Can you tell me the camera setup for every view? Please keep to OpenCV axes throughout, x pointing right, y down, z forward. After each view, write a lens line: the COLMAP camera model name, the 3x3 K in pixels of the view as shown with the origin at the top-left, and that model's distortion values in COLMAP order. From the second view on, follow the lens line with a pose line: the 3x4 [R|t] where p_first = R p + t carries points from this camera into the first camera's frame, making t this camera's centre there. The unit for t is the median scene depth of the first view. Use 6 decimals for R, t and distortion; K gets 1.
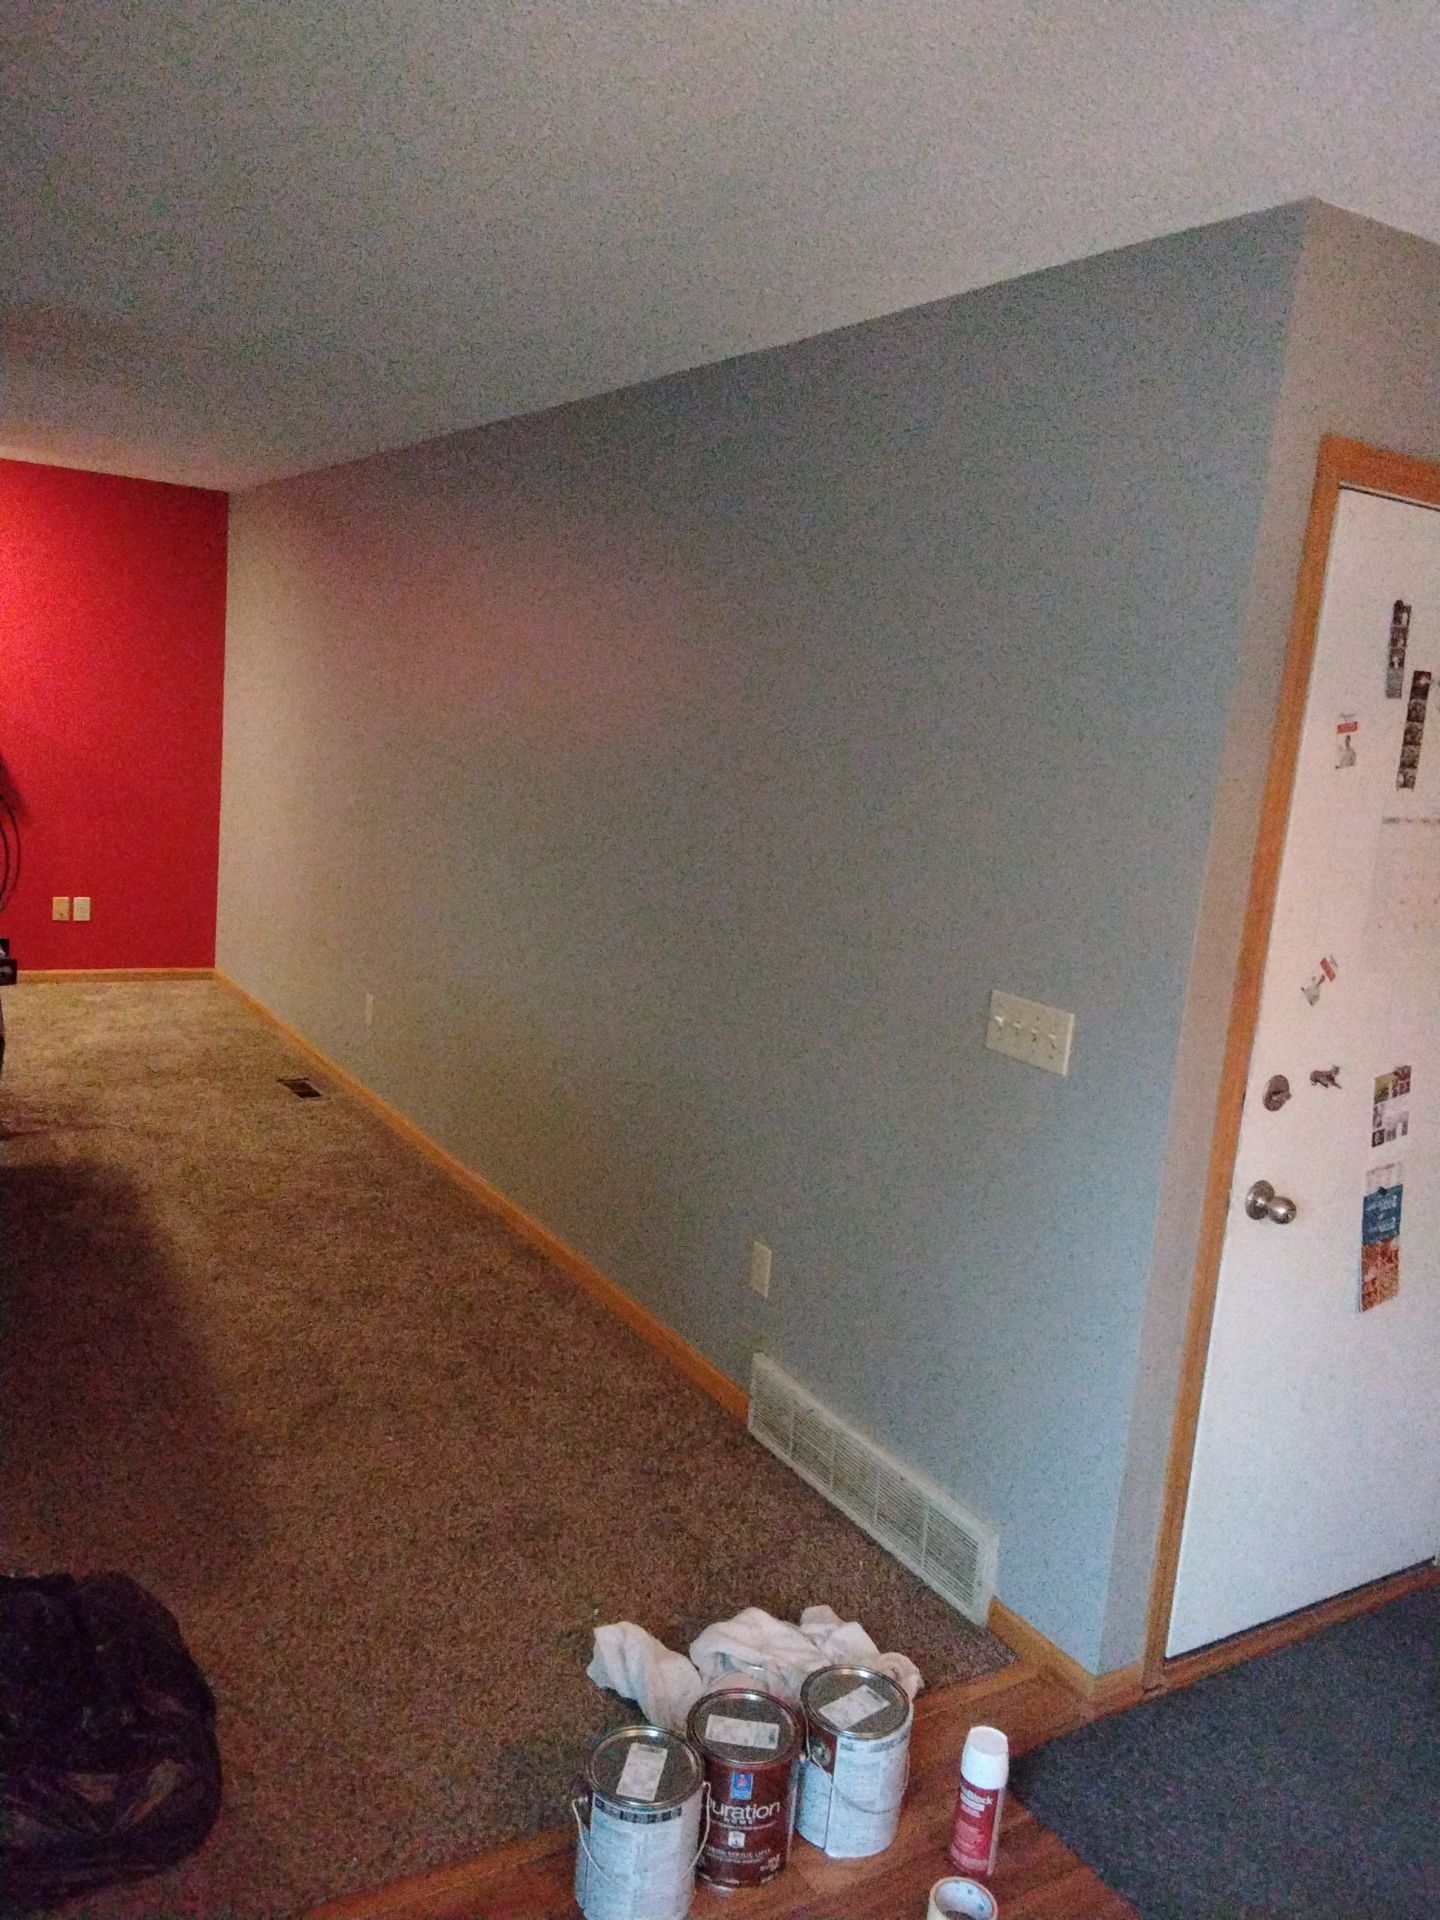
lens RADIAL K [[1480.7, 0, 716.6], [0, 1480.7, 952.3], [0, 0, 1]] dist [0.118263, -0.170893]
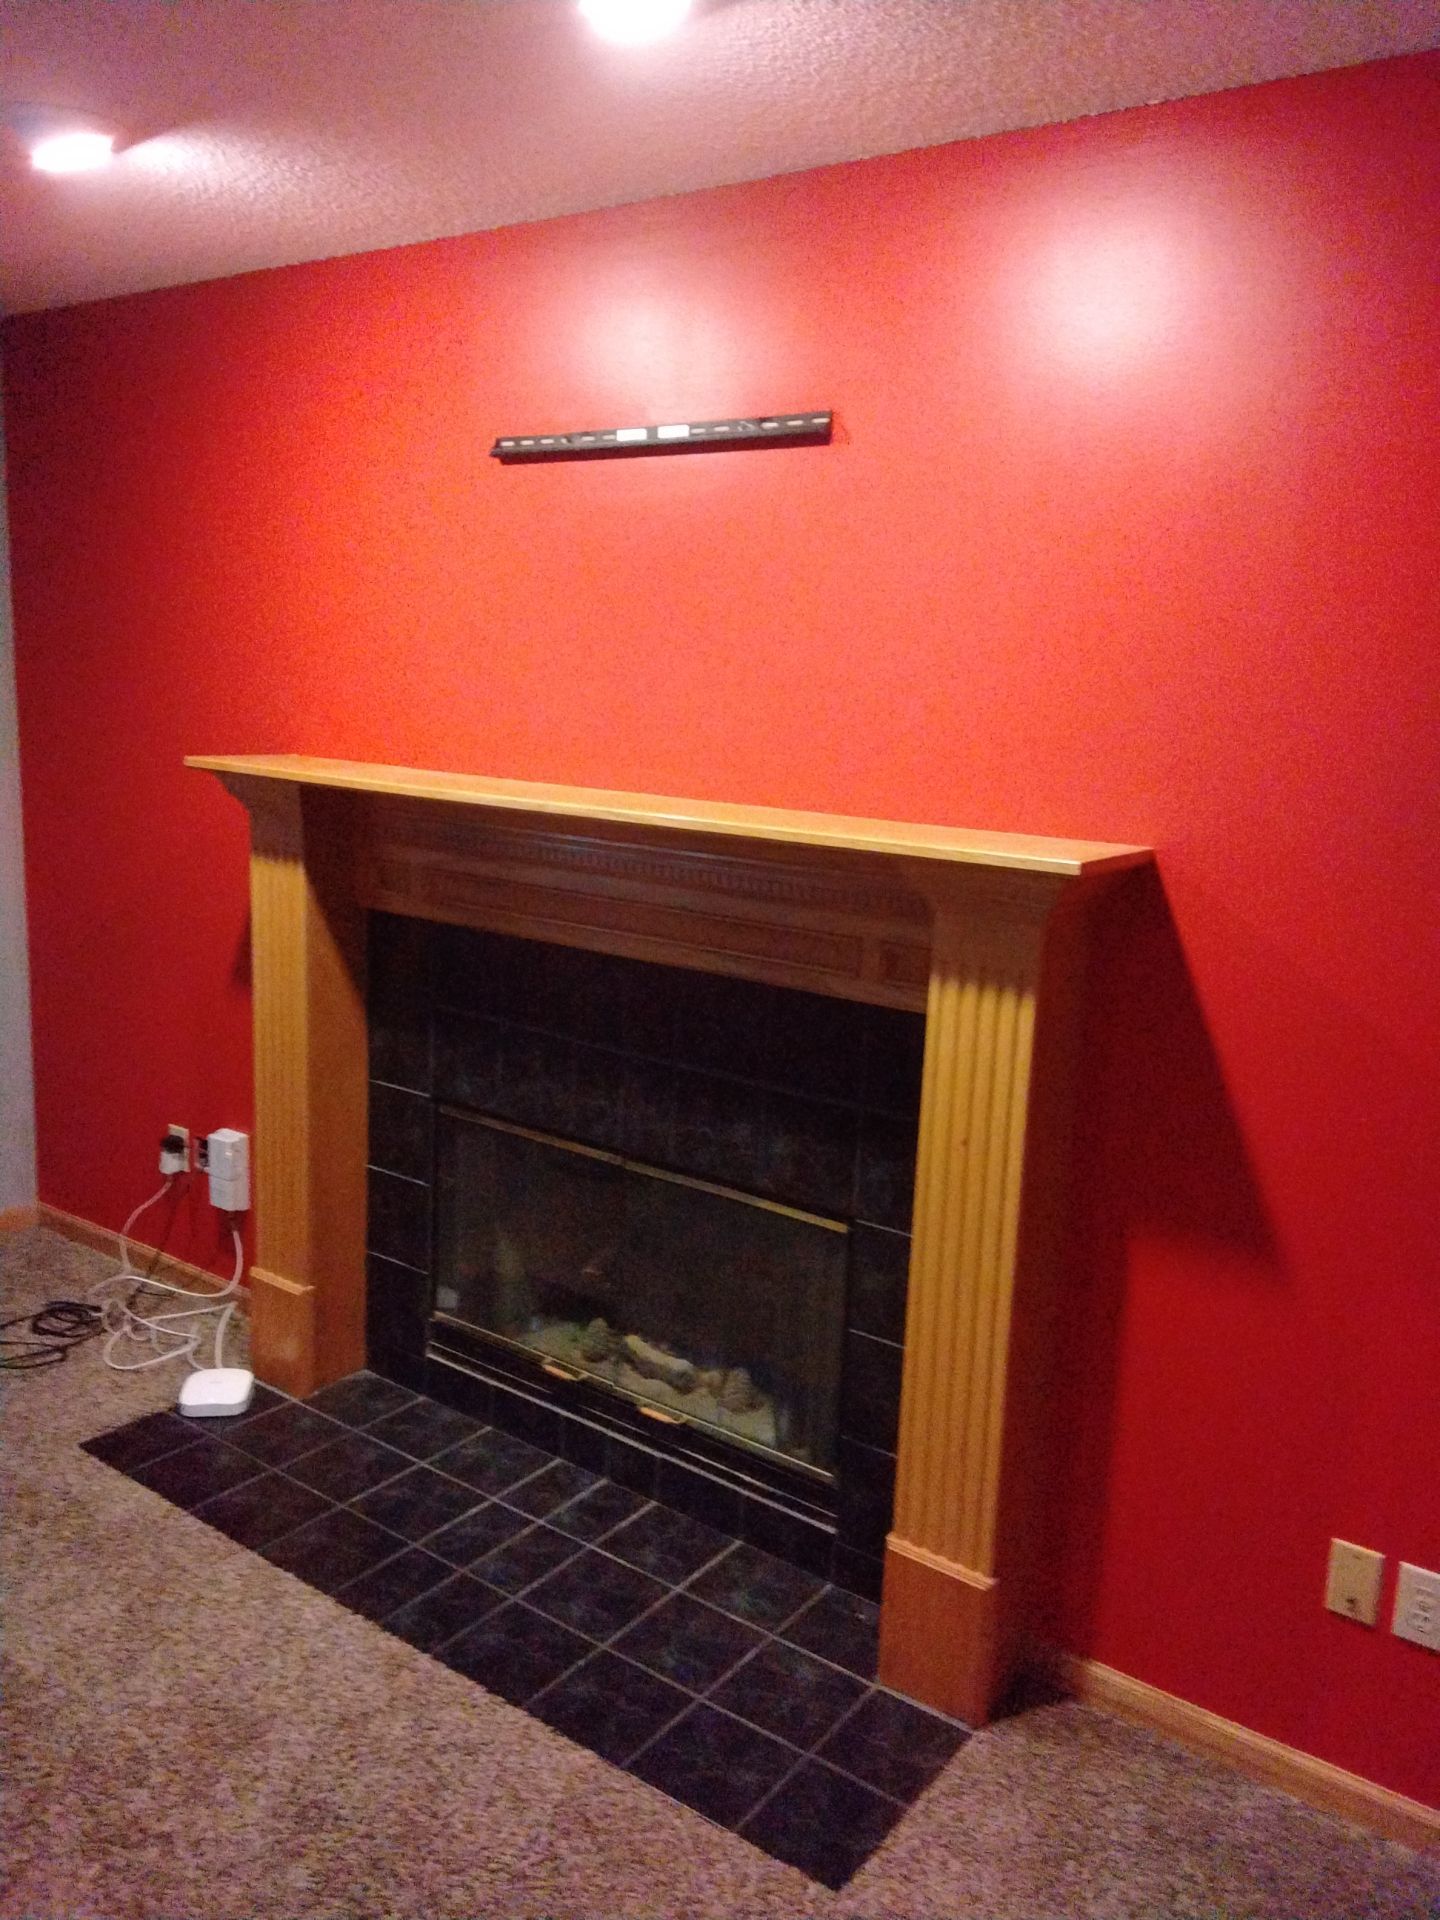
lens RADIAL K [[1508.8, 0, 669.3], [0, 1508.8, 965.5], [0, 0, 1]] dist [0.129767, -0.176399]
pose [[0.358232, 0.103919, -0.927831, -0.529942], [-0.151872, 0.987036, 0.051913, -0.361323], [0.921197, 0.122314, 0.369371, 1.862721]]
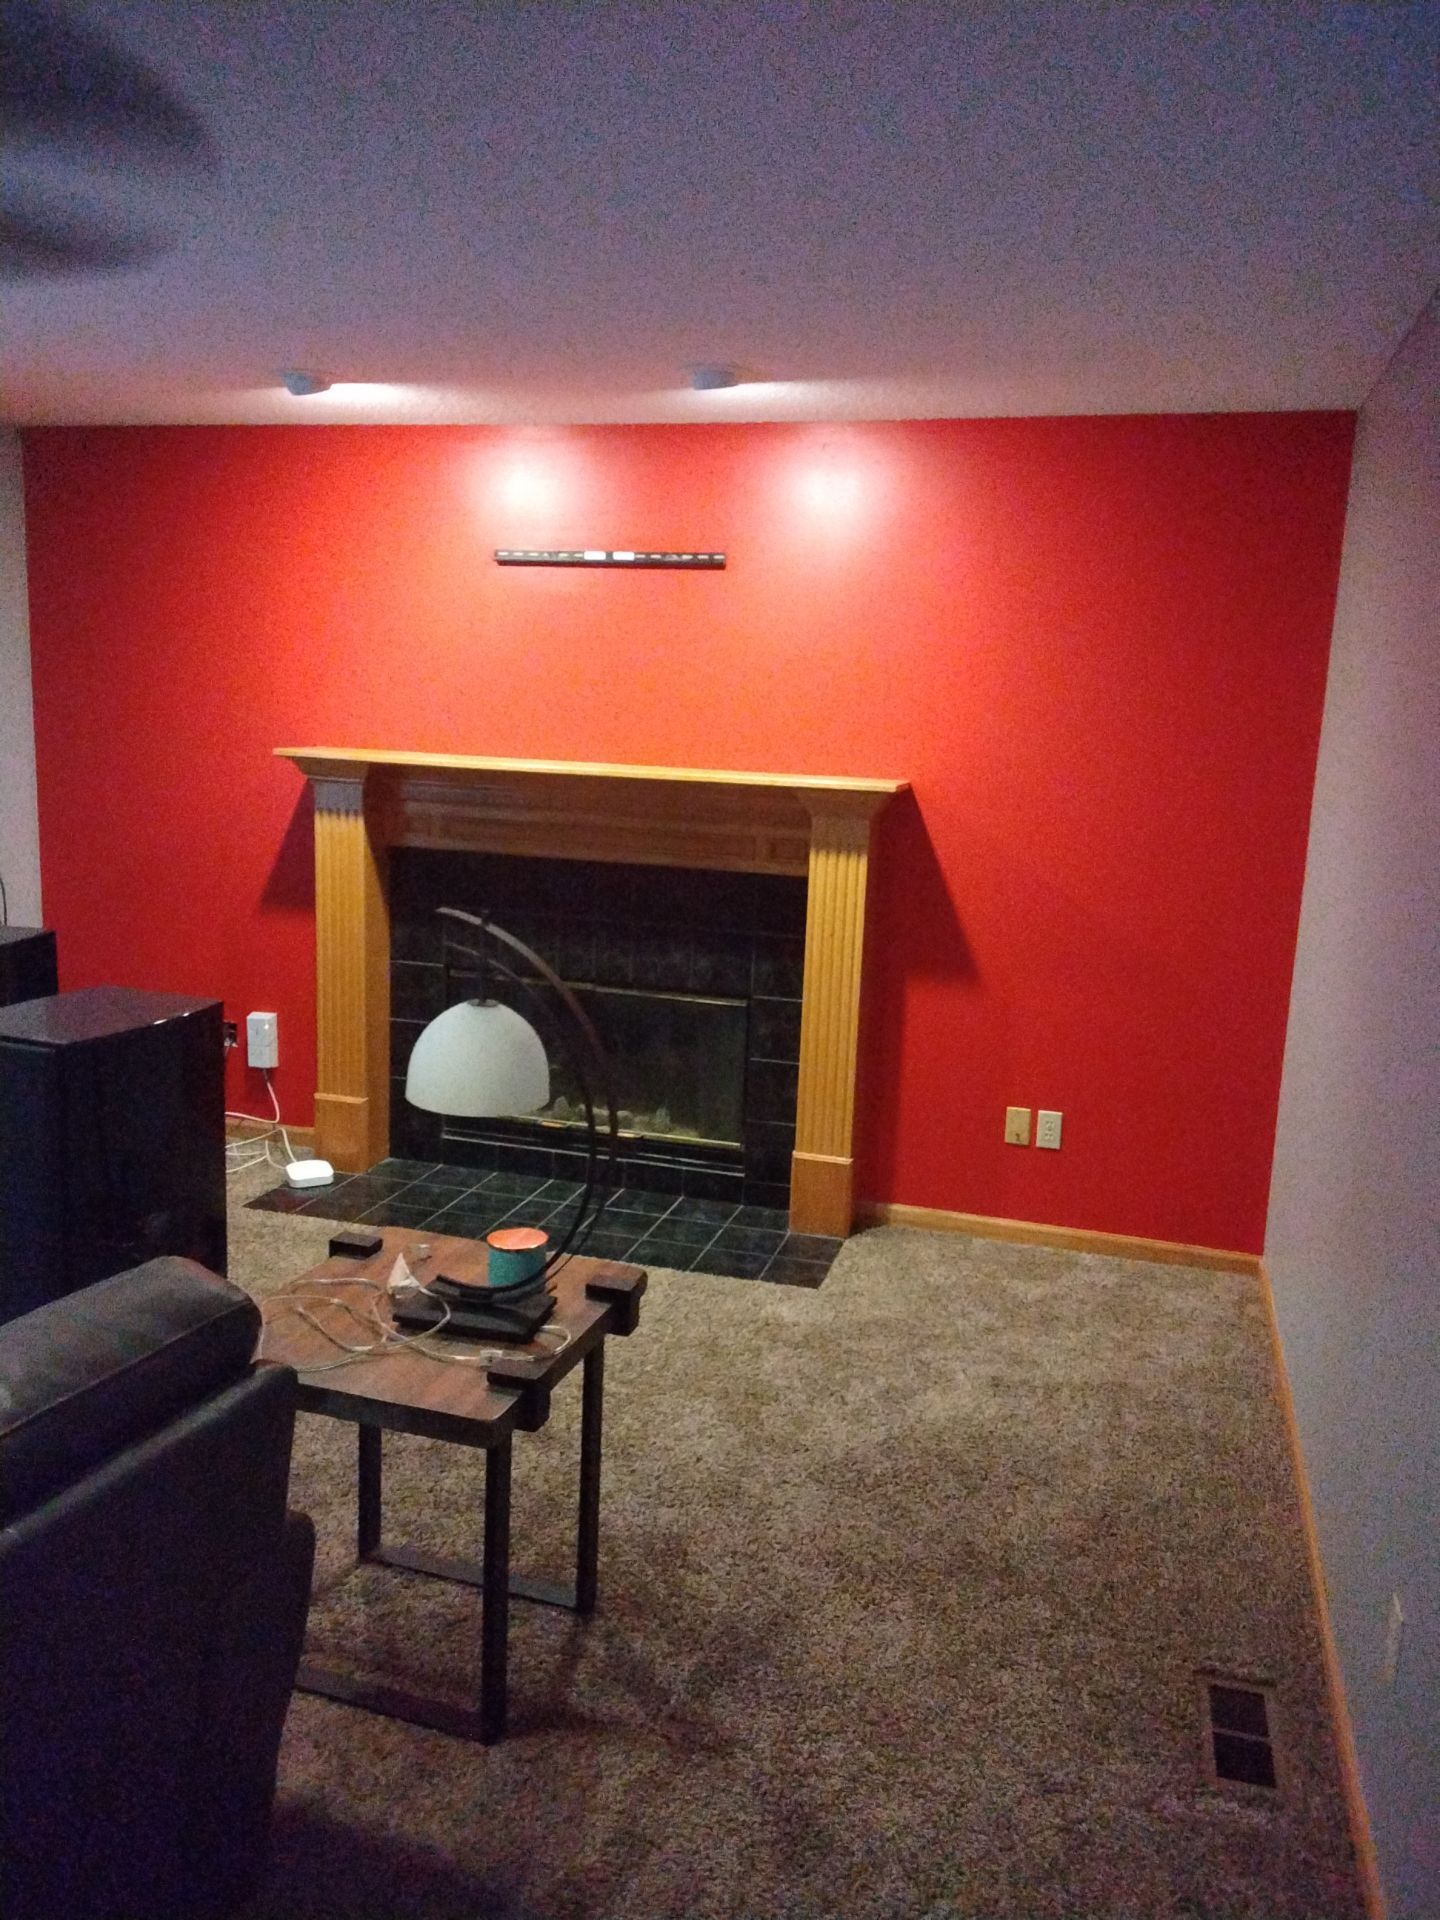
lens RADIAL K [[1471.5, 0, 688.9], [0, 1471.5, 964.9], [0, 0, 1]] dist [0.049685, -0.050487]
pose [[0.660372, 0.068265, -0.747829, -0.171206], [-0.097195, 0.995253, 0.005022, -0.213988], [0.744622, 0.069369, 0.663872, 1.202770]]
